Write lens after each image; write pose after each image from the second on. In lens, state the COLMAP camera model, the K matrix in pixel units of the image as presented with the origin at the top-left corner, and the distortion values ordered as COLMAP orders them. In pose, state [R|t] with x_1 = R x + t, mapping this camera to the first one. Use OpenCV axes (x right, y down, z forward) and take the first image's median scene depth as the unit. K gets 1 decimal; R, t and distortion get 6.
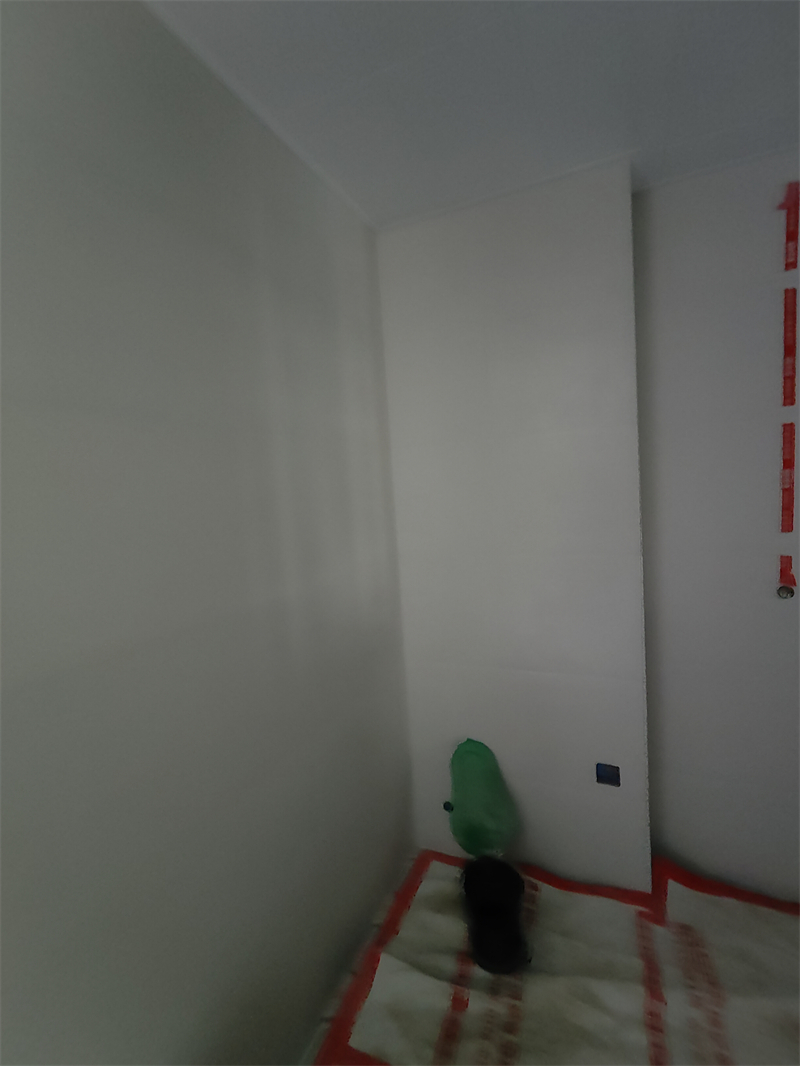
lens RADIAL K [[482.0, 0, 412.7], [0, 482.0, 543.0], [0, 0, 1]] dist [-0.005683, 0.002498]
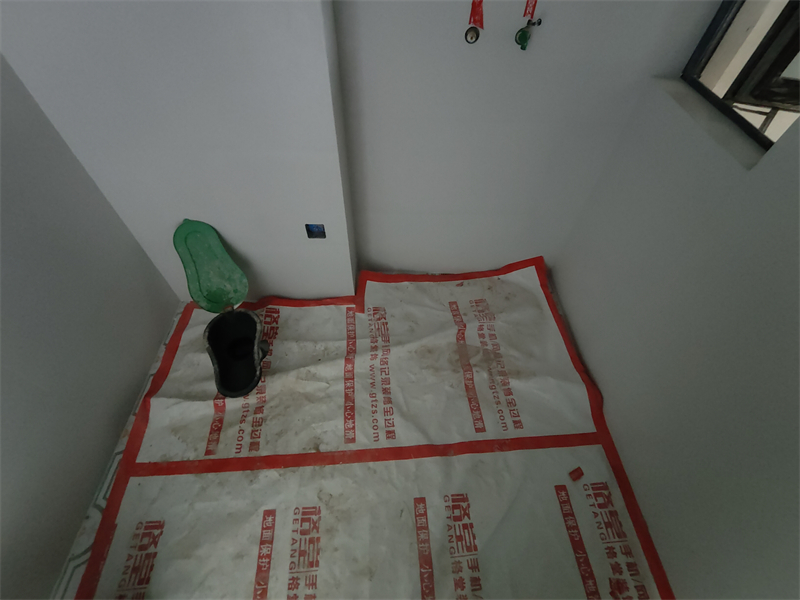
lens RADIAL K [[361.7, 0, 401.4], [0, 361.7, 301.5], [0, 0, 1]] dist [-0.005683, 0.002498]
pose [[0.897770, -0.289277, 0.332155, 0.289358], [-0.045896, 0.688562, 0.723723, -0.049613], [-0.438066, -0.664982, 0.604894, 0.313641]]
